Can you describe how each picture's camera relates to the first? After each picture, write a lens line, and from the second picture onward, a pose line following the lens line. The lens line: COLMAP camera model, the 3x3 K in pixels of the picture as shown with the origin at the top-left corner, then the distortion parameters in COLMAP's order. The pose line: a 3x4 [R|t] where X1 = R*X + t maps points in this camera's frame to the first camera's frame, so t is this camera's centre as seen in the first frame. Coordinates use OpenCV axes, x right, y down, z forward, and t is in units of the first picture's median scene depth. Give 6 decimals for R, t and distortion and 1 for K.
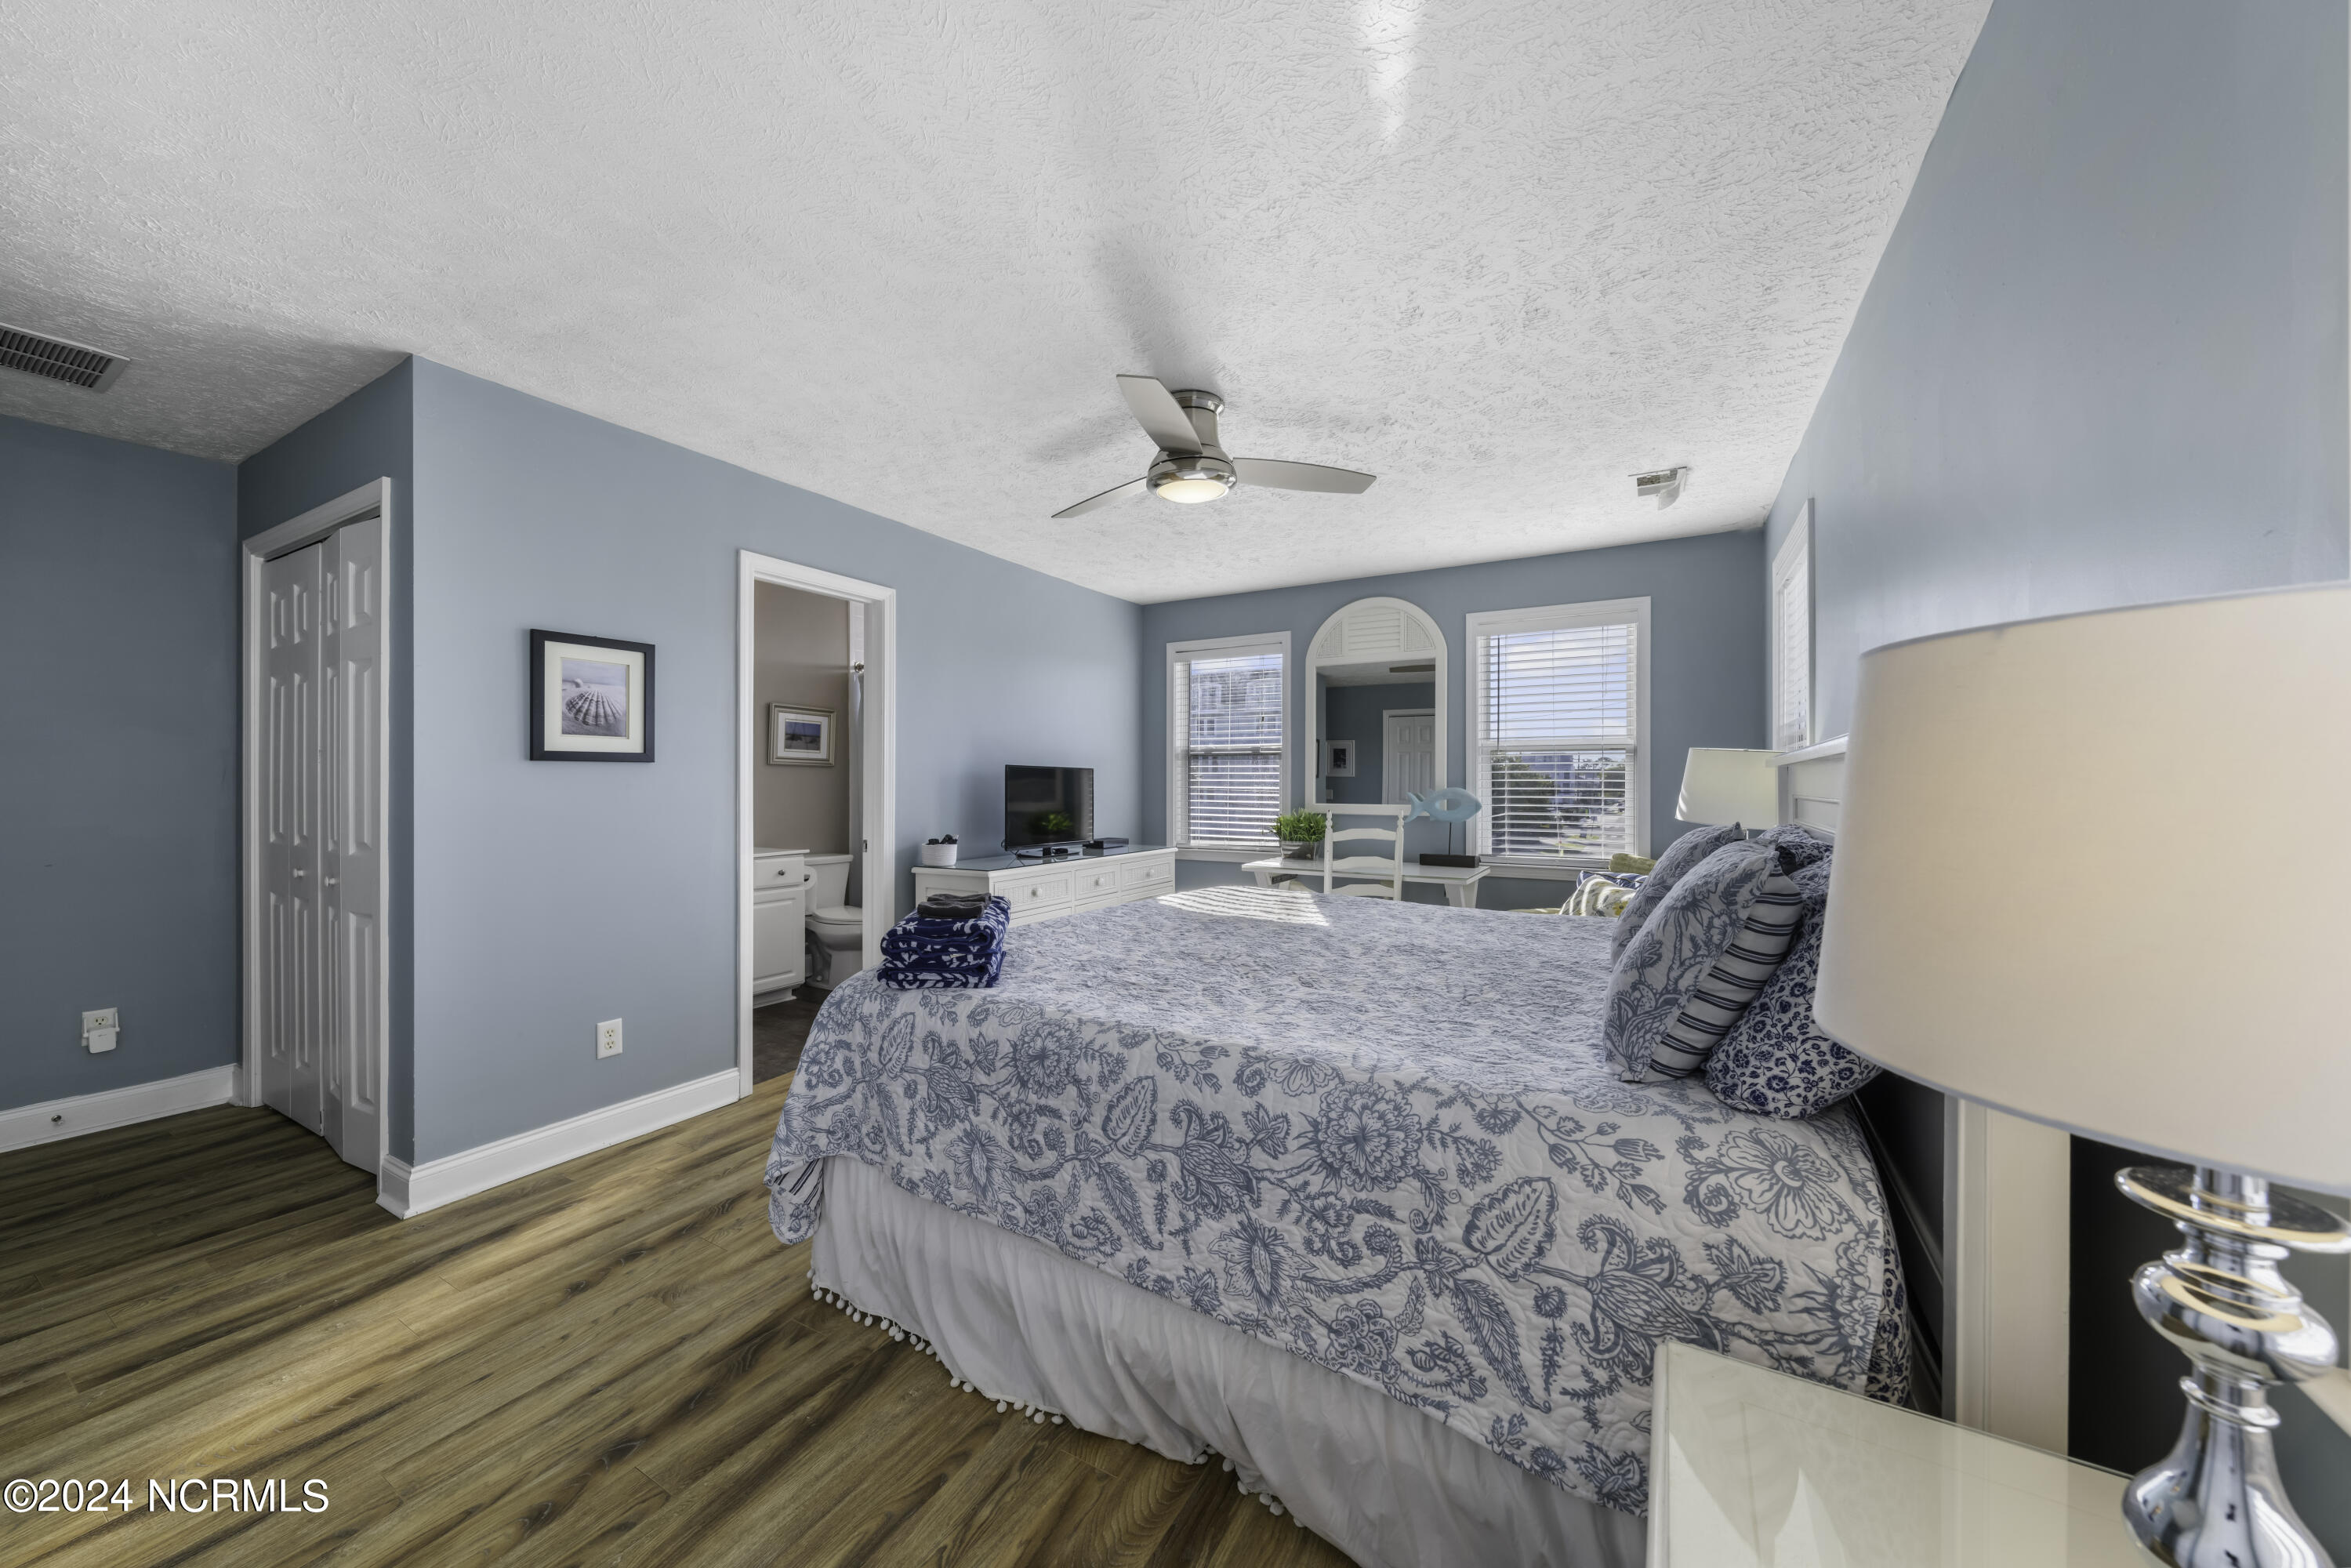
lens RADIAL K [[807.0, 0, 1175.5], [0, 807.0, 784.0], [0, 0, 1]] dist [-0.001827, -0.000204]
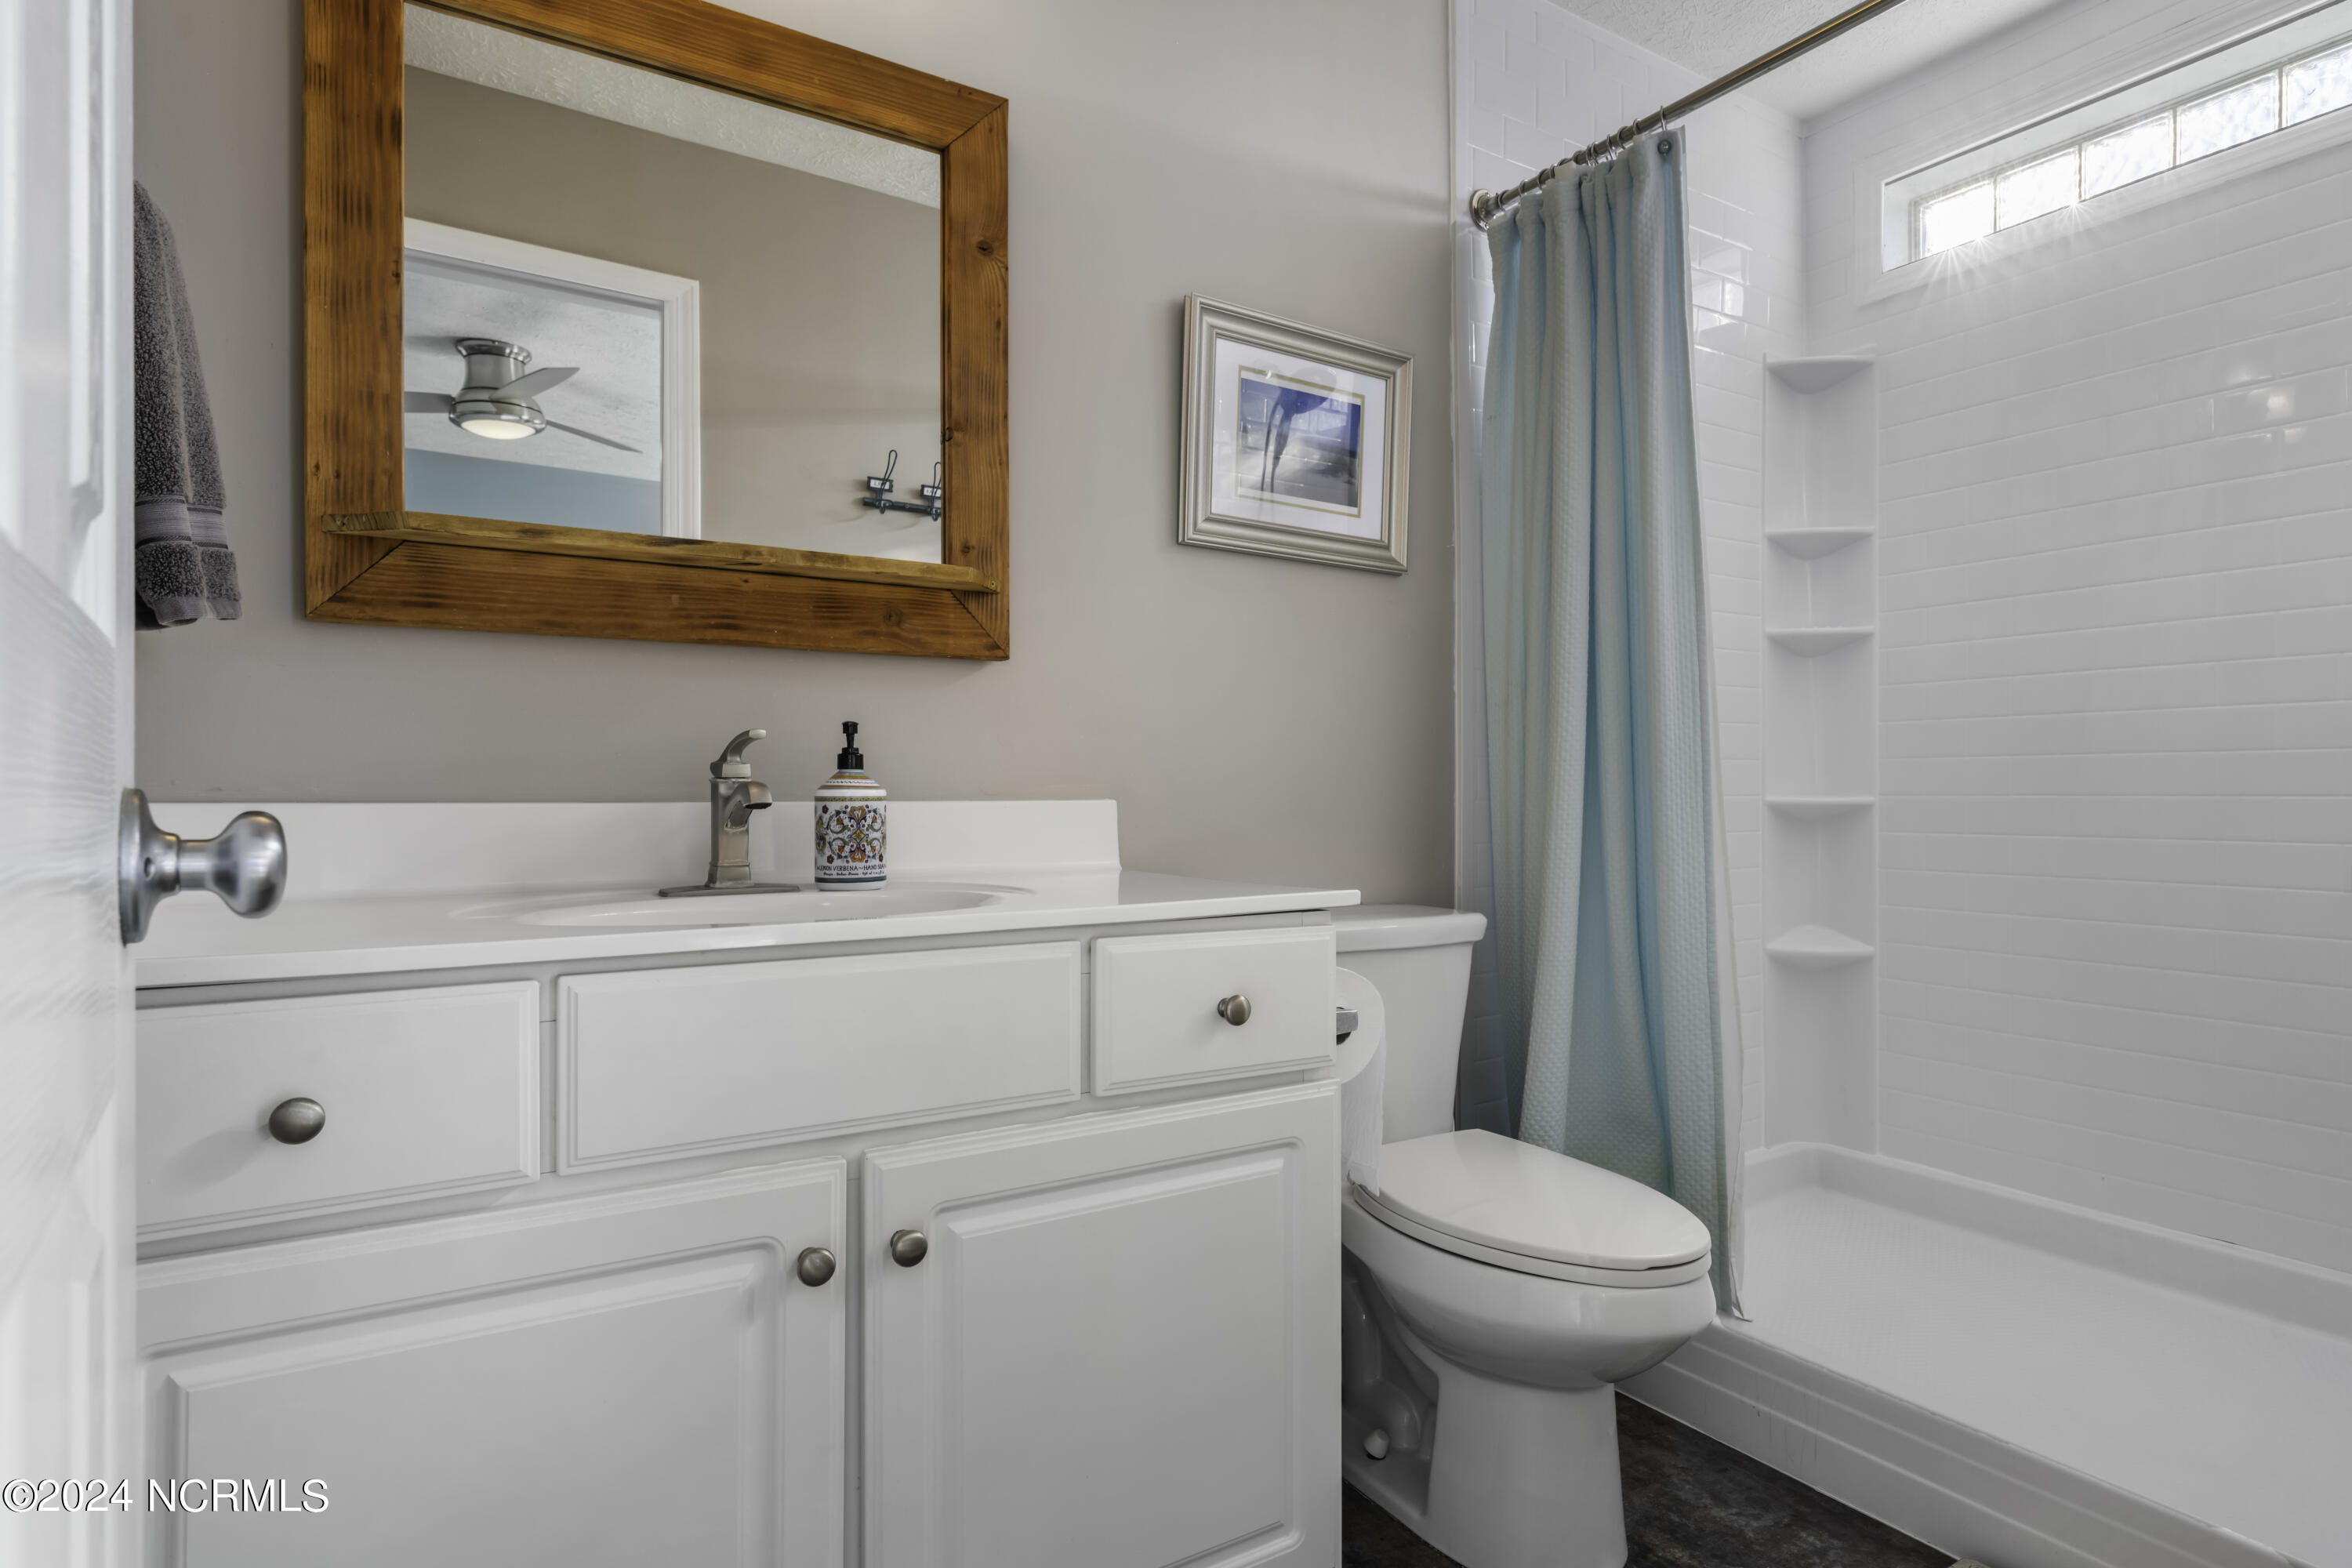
lens RADIAL K [[1239.2, 0, 1176.0], [0, 1239.2, 784.0], [0, 0, 1]] dist [0.000124, -0.000001]
pose [[0.885219, -0.006642, -0.465127, -0.310339], [0.001936, 0.999942, -0.010595, 0.052350], [0.465171, 0.008479, 0.885180, 0.624478]]
